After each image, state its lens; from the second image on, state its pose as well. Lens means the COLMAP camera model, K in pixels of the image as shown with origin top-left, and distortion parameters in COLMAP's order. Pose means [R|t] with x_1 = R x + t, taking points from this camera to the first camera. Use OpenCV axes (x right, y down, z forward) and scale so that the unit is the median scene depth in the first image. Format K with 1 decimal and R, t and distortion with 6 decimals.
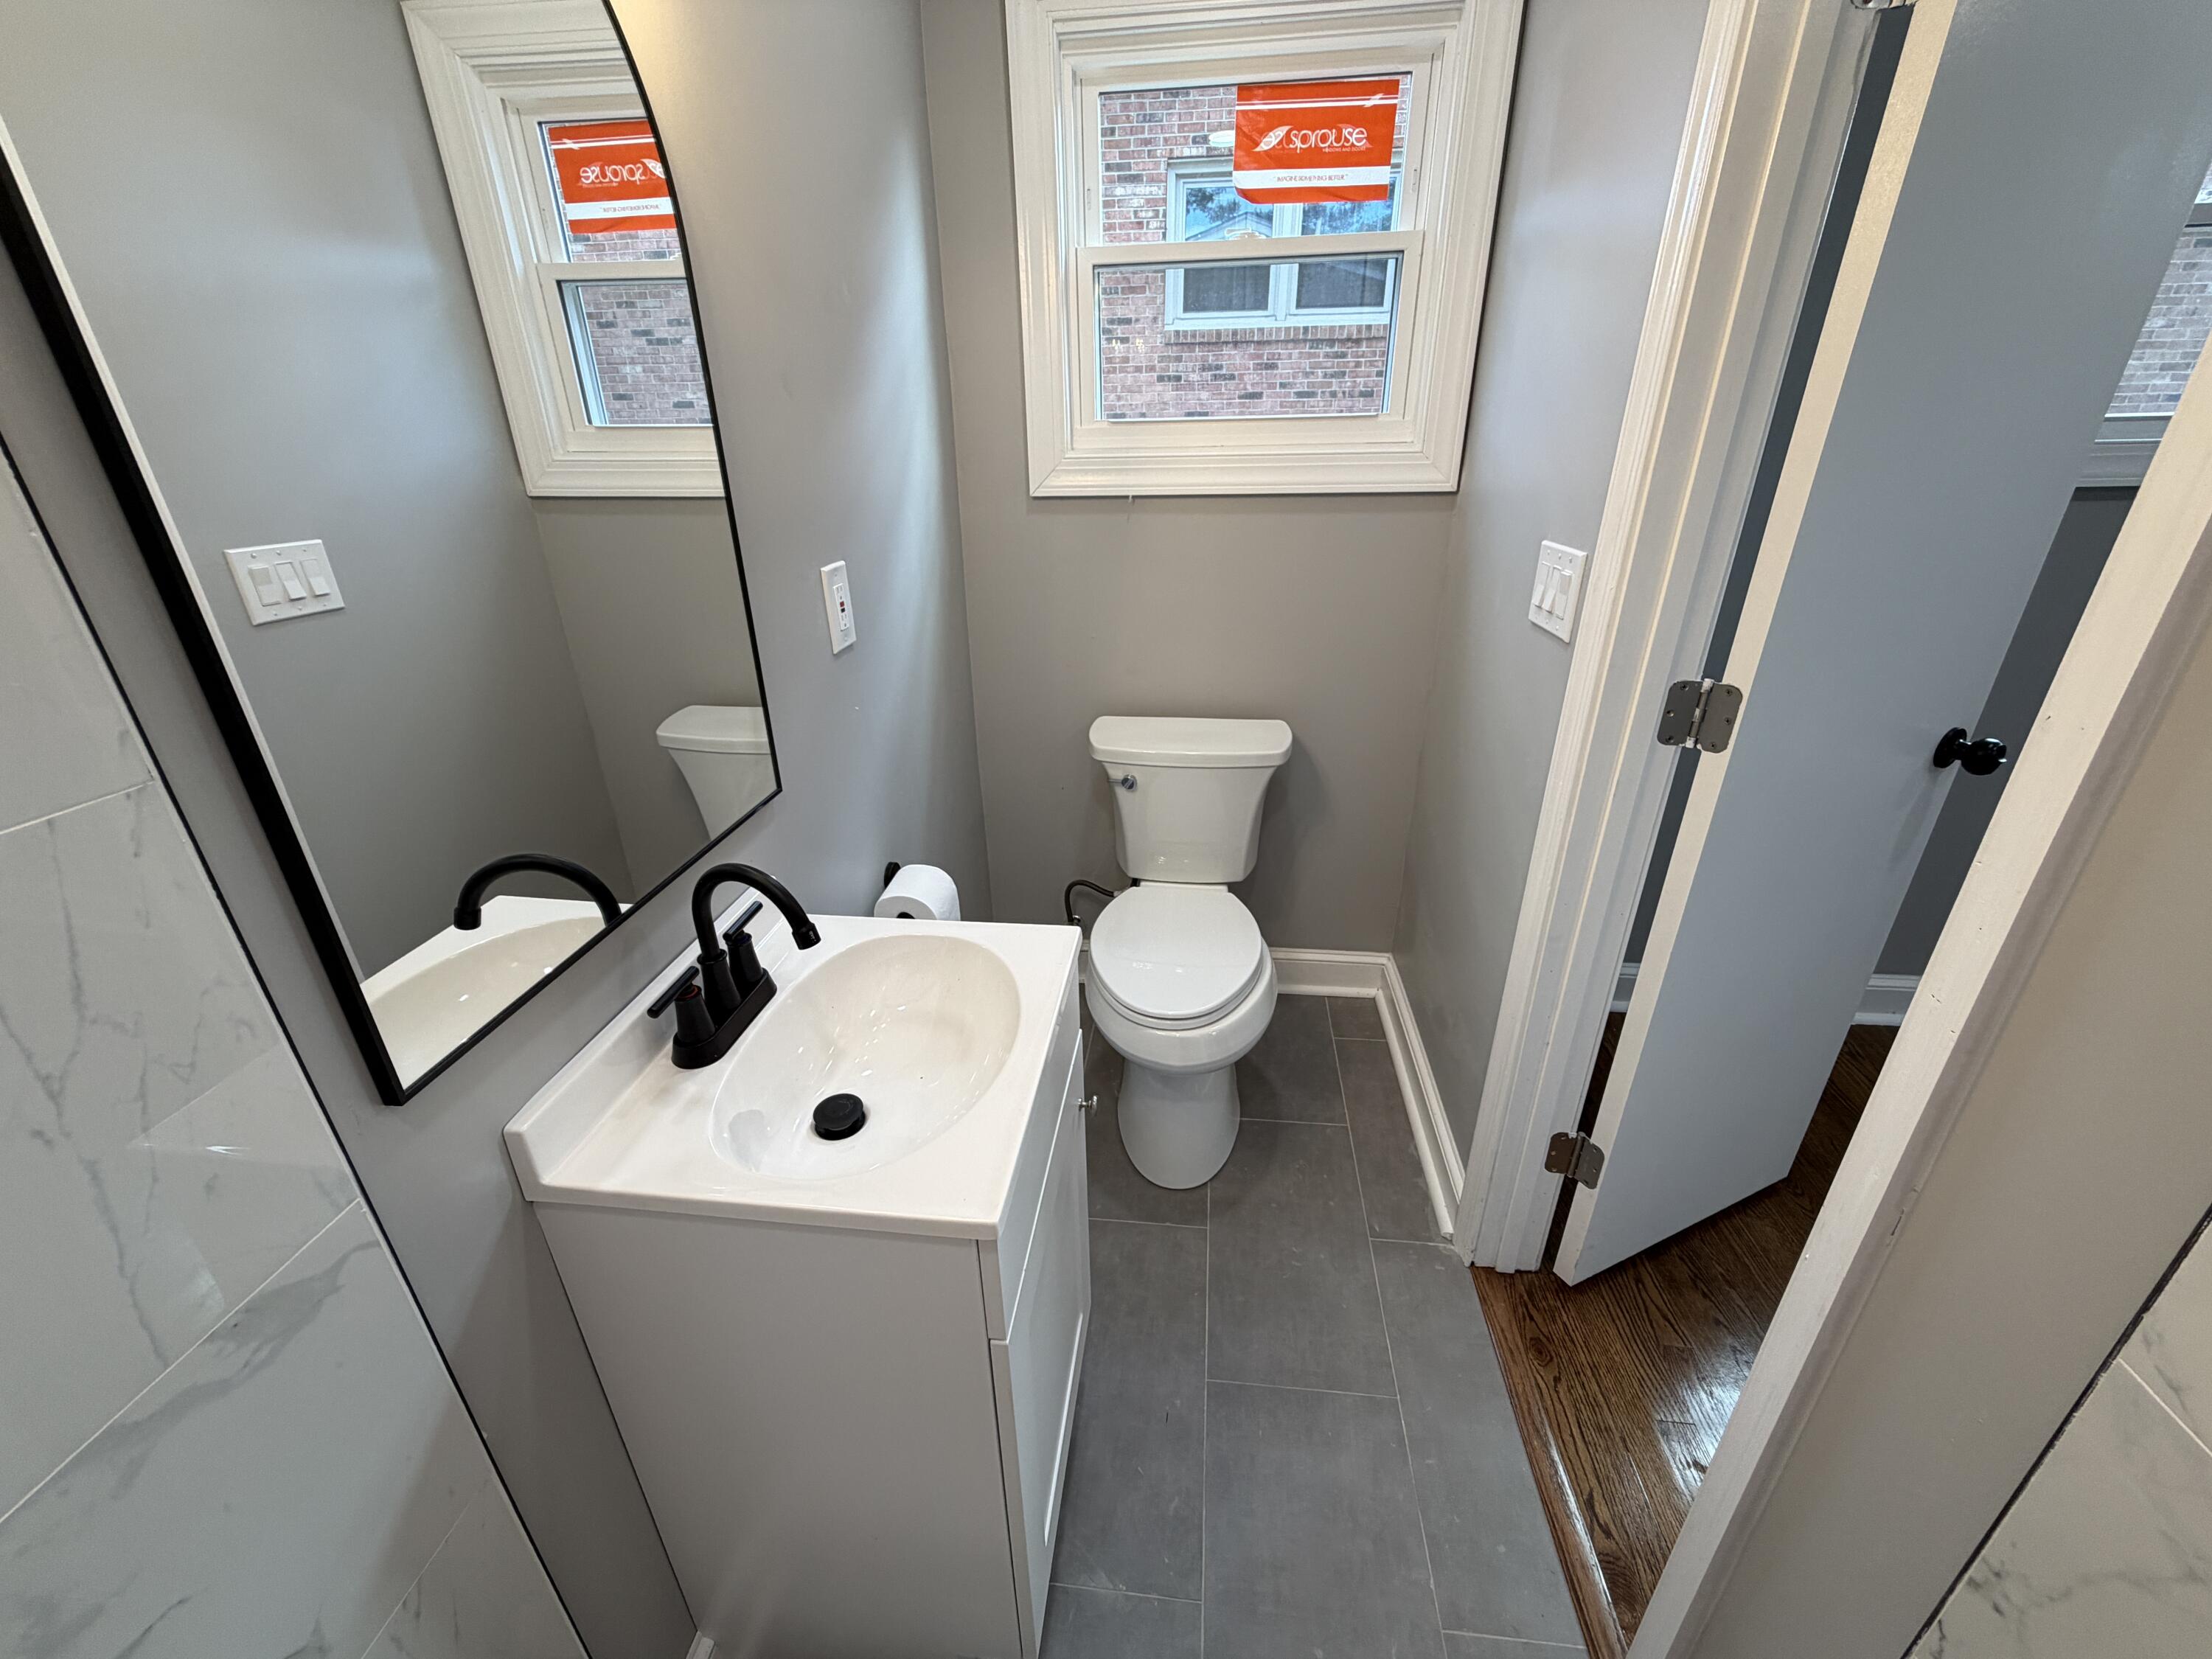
lens RADIAL K [[885.9, 0, 1108.1], [0, 885.9, 829.6], [0, 0, 1]] dist [-0.002009, 0.000183]
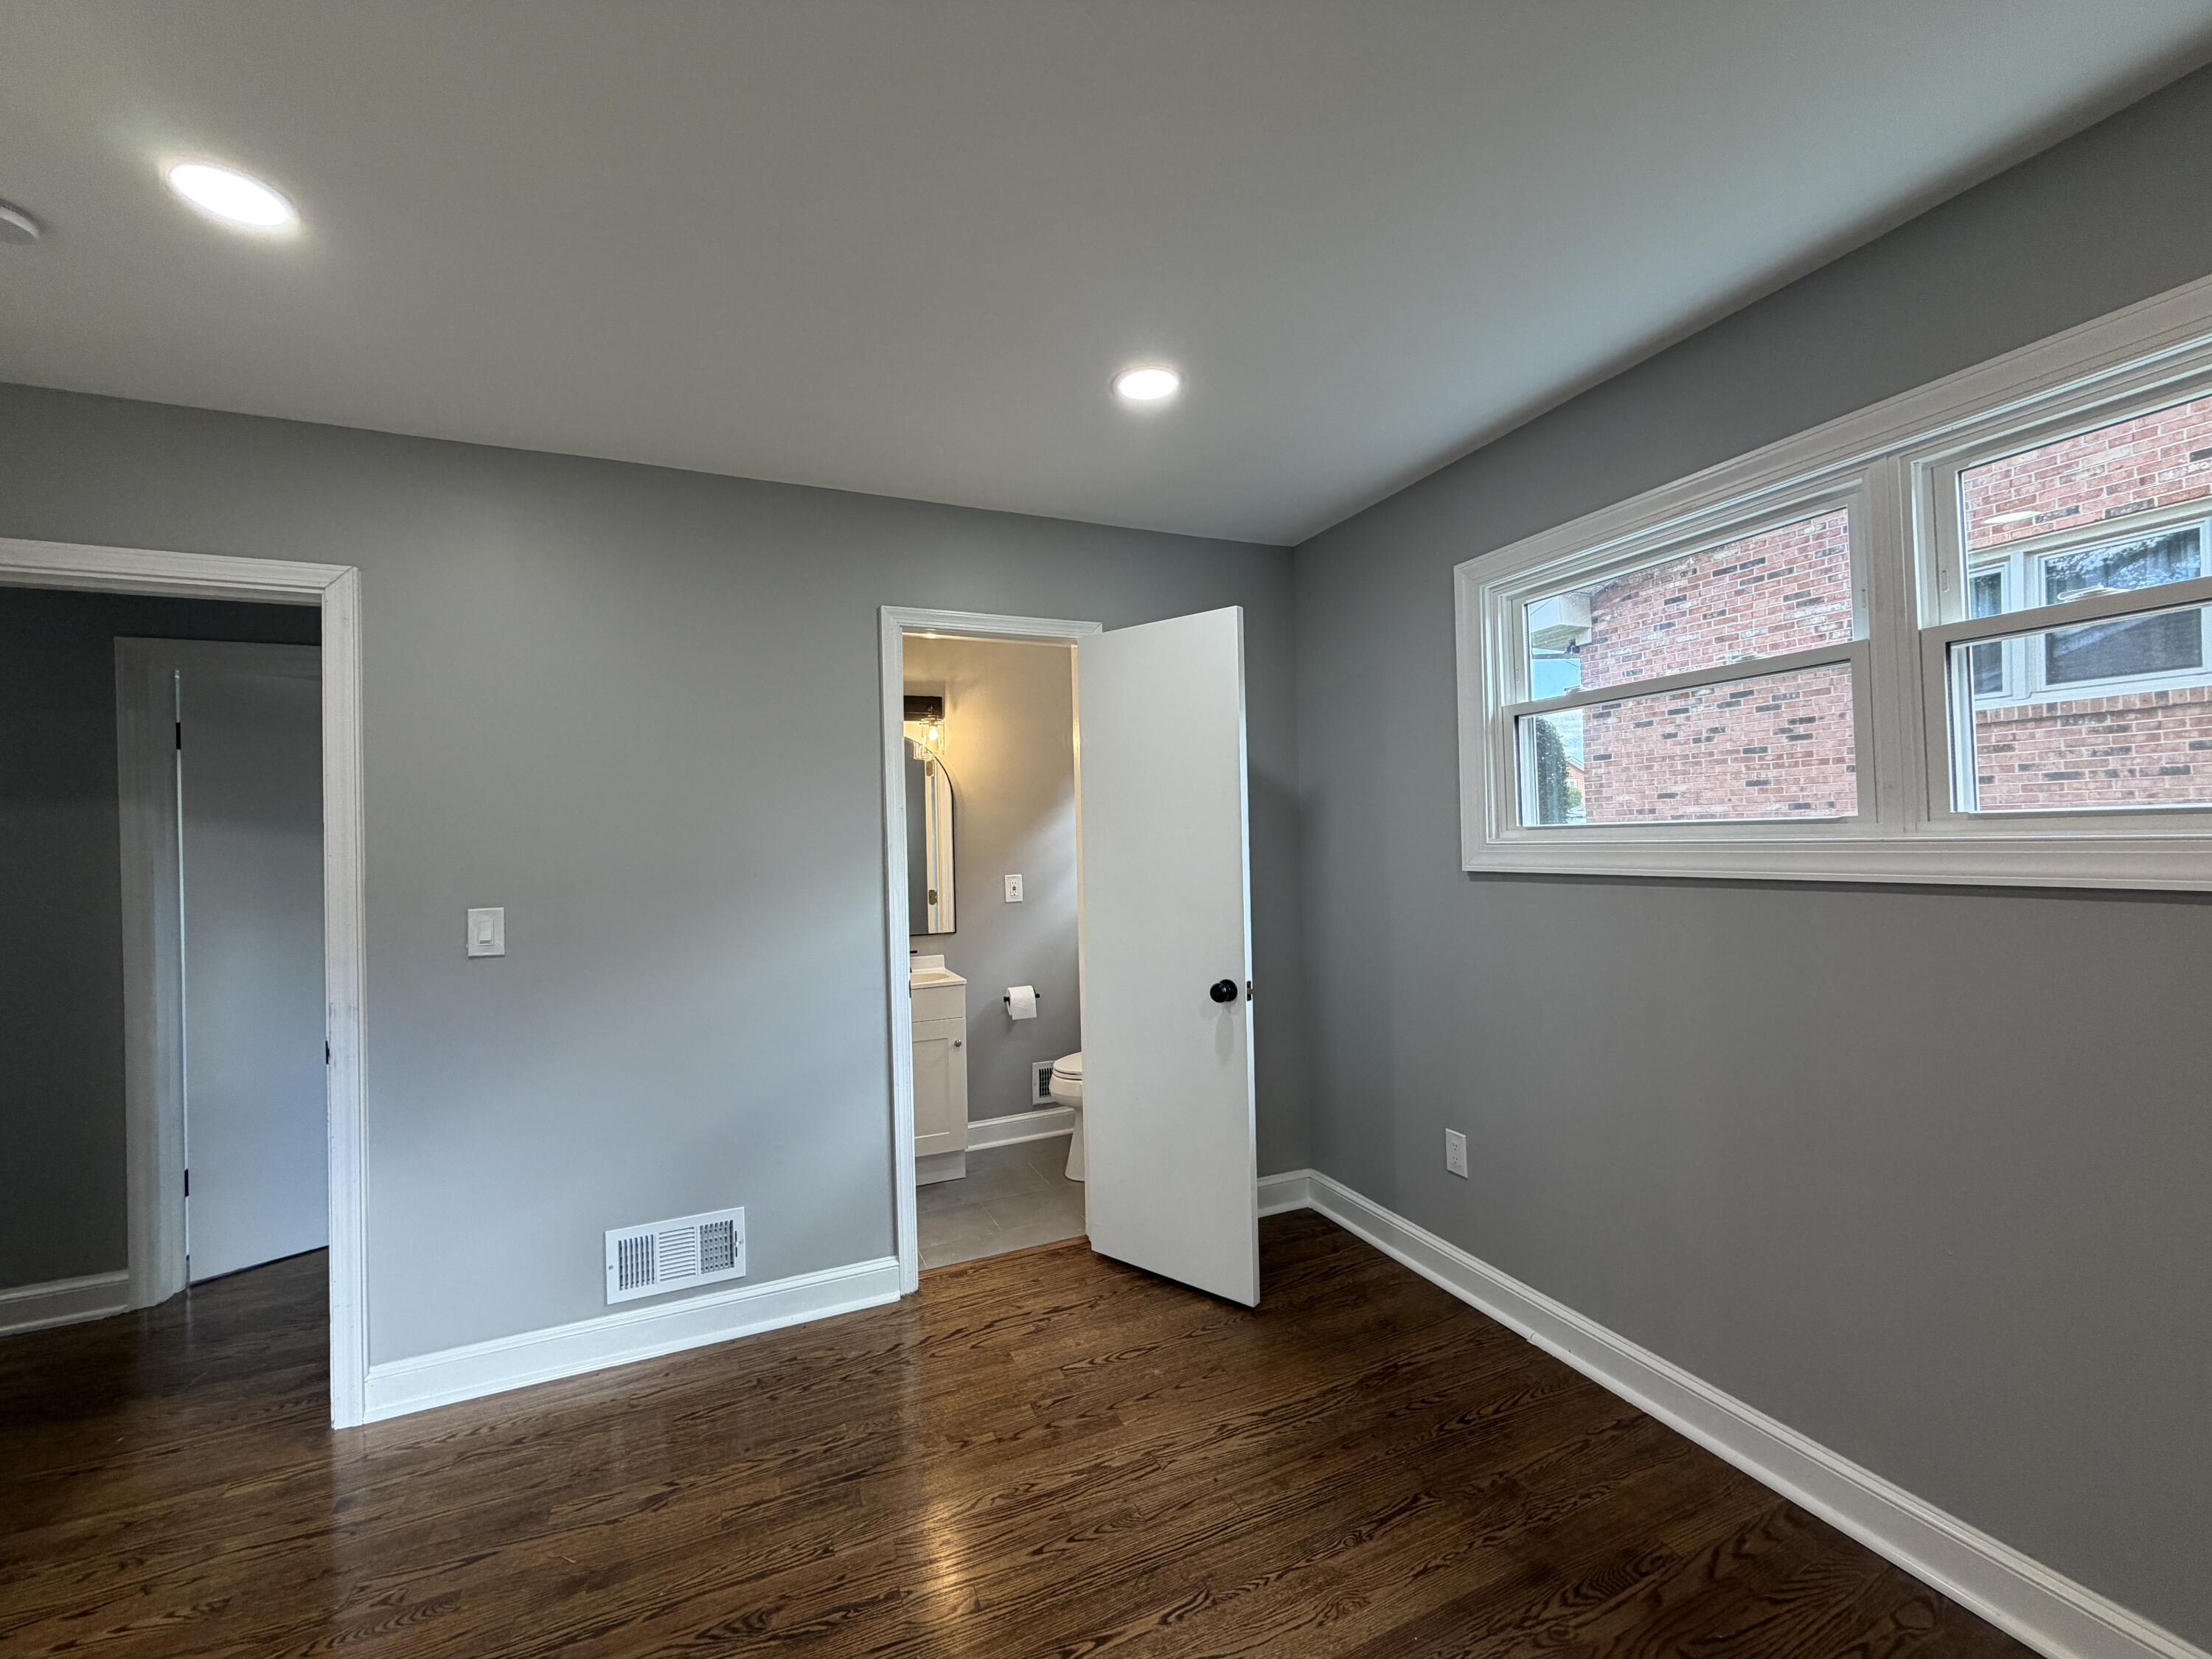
lens RADIAL K [[885.9, 0, 1102.3], [0, 885.9, 821.6], [0, 0, 1]] dist [-0.002009, 0.000183]
pose [[0.491655, -0.009800, -0.870735, 0.500128], [-0.342879, 0.916978, -0.203925, 0.011686], [0.800443, 0.398817, 0.447476, -0.045899]]
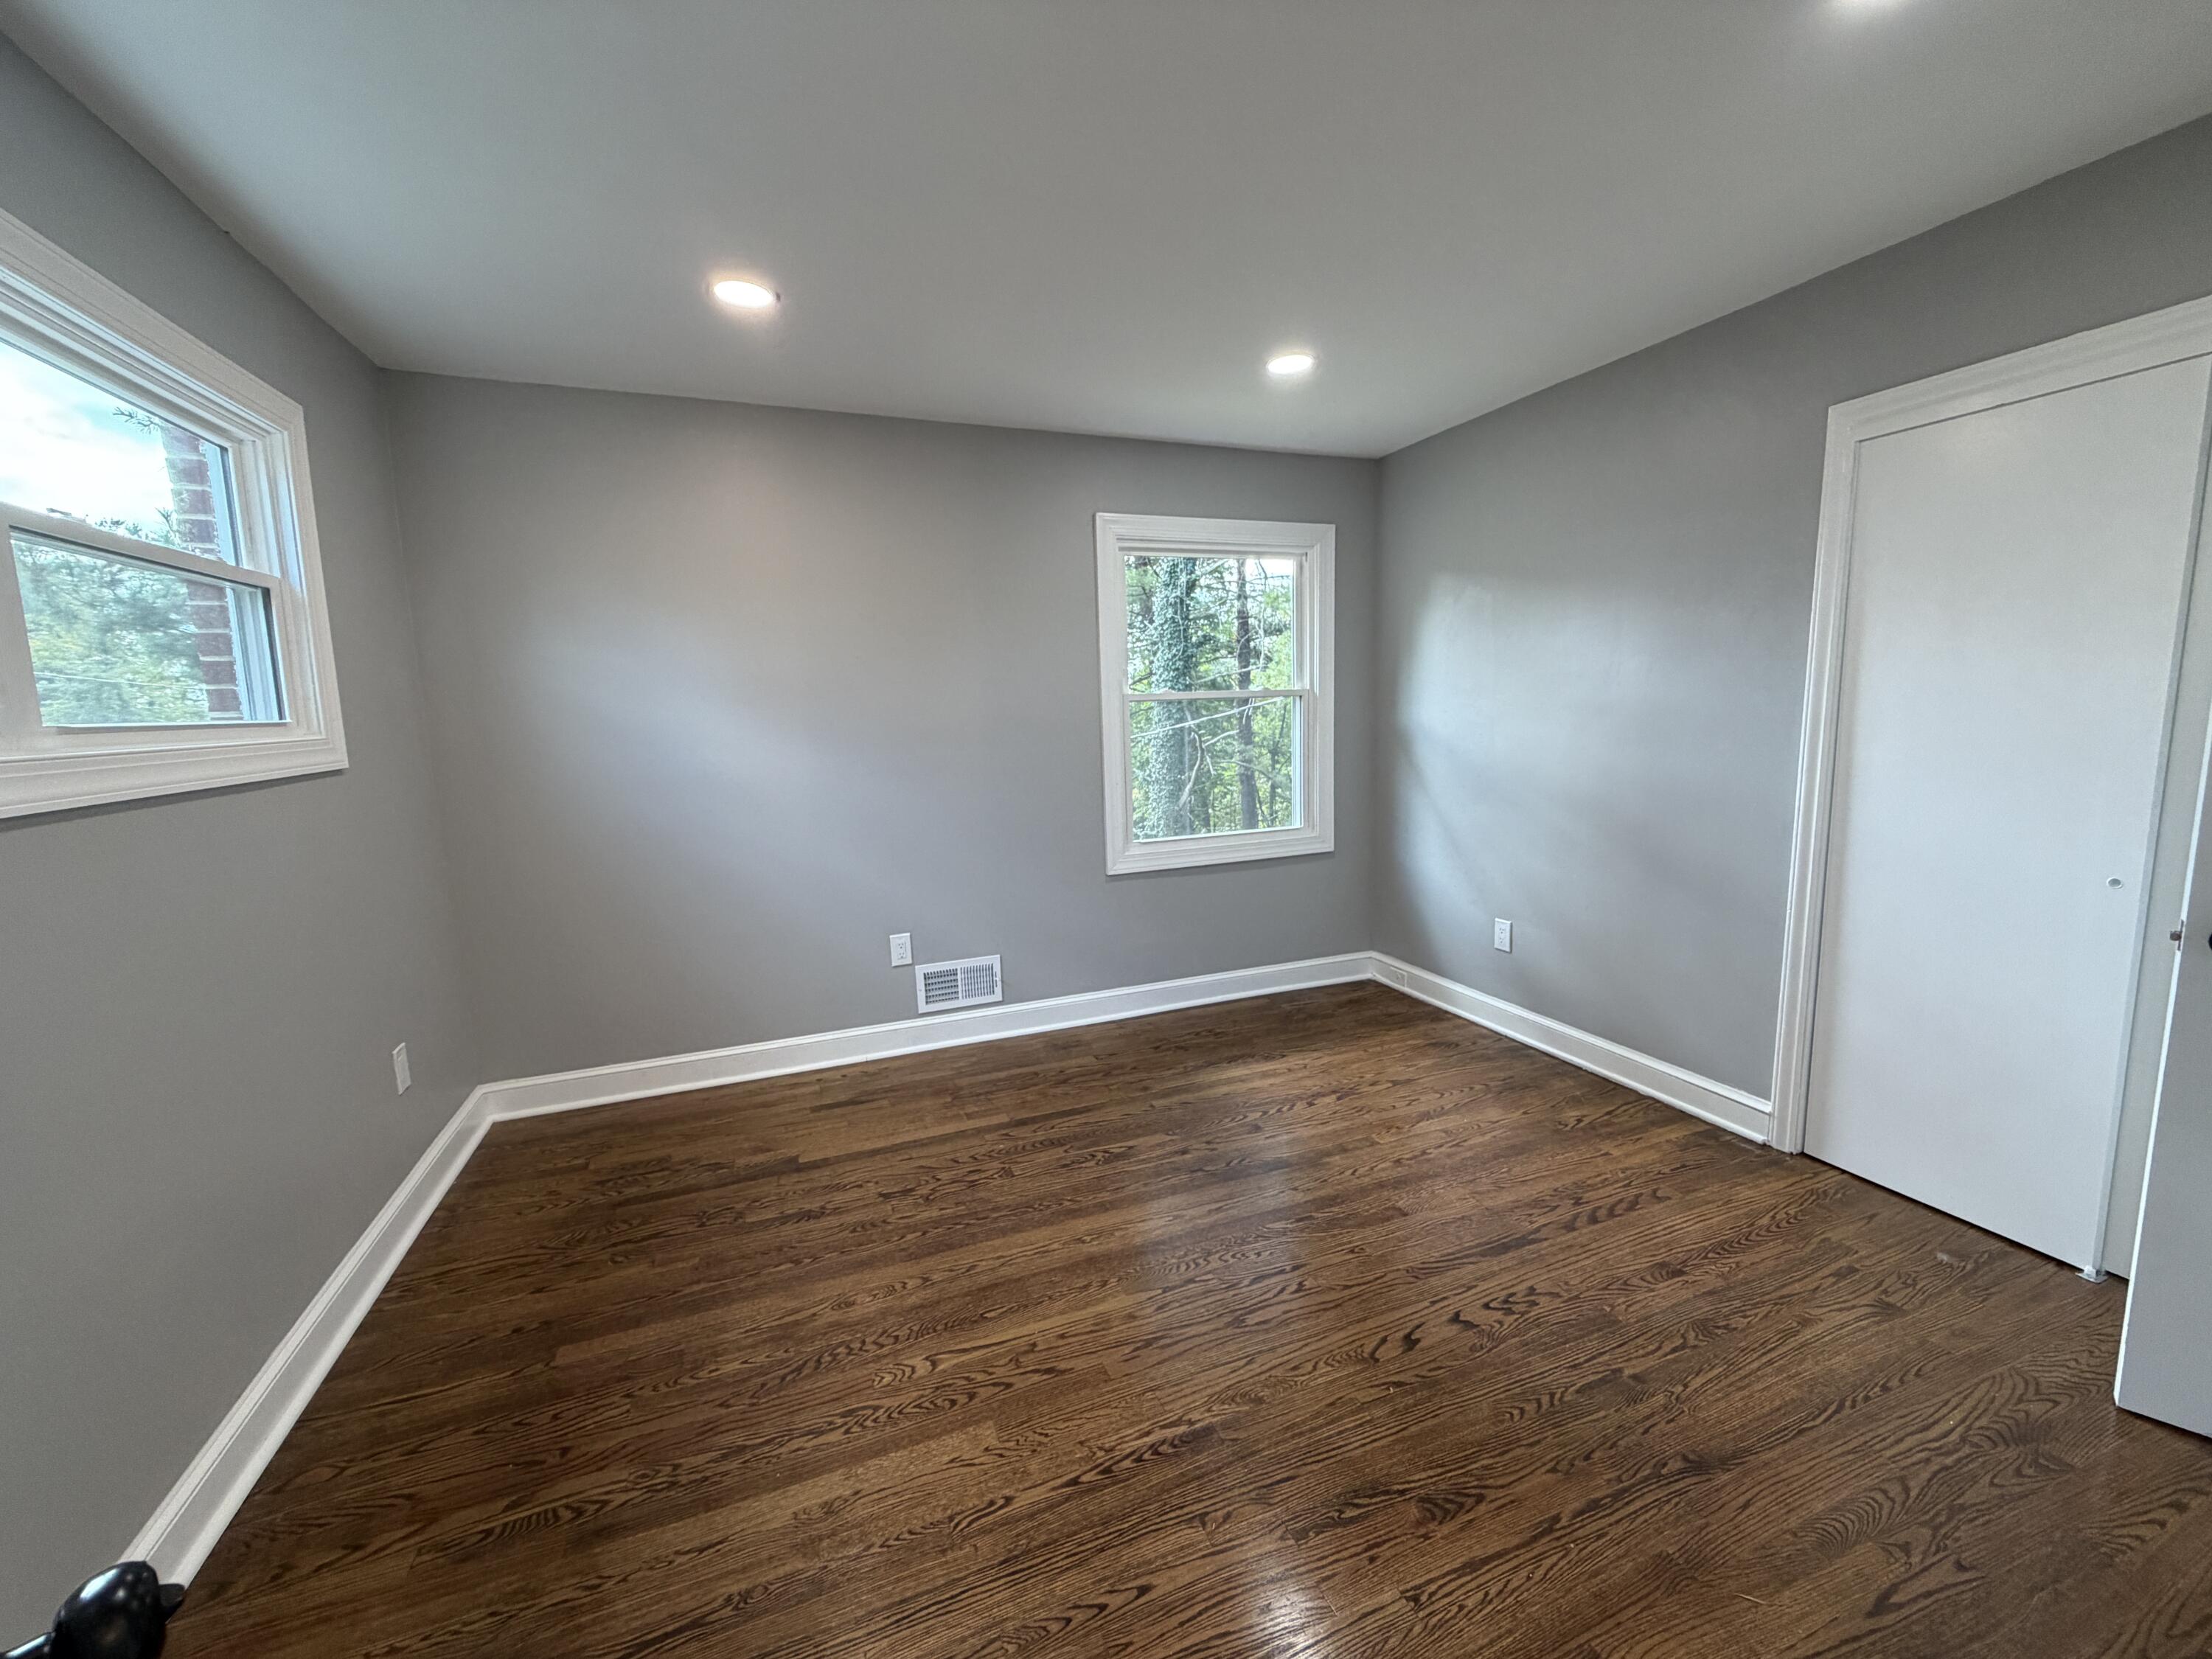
lens RADIAL K [[885.9, 0, 1106.3], [0, 885.9, 817.9], [0, 0, 1]] dist [-0.002009, 0.000183]
pose [[-0.461766, -0.085896, 0.882833, -0.972916], [0.400857, 0.867655, 0.294088, -0.255175], [-0.791256, 0.489690, -0.366221, 0.616118]]
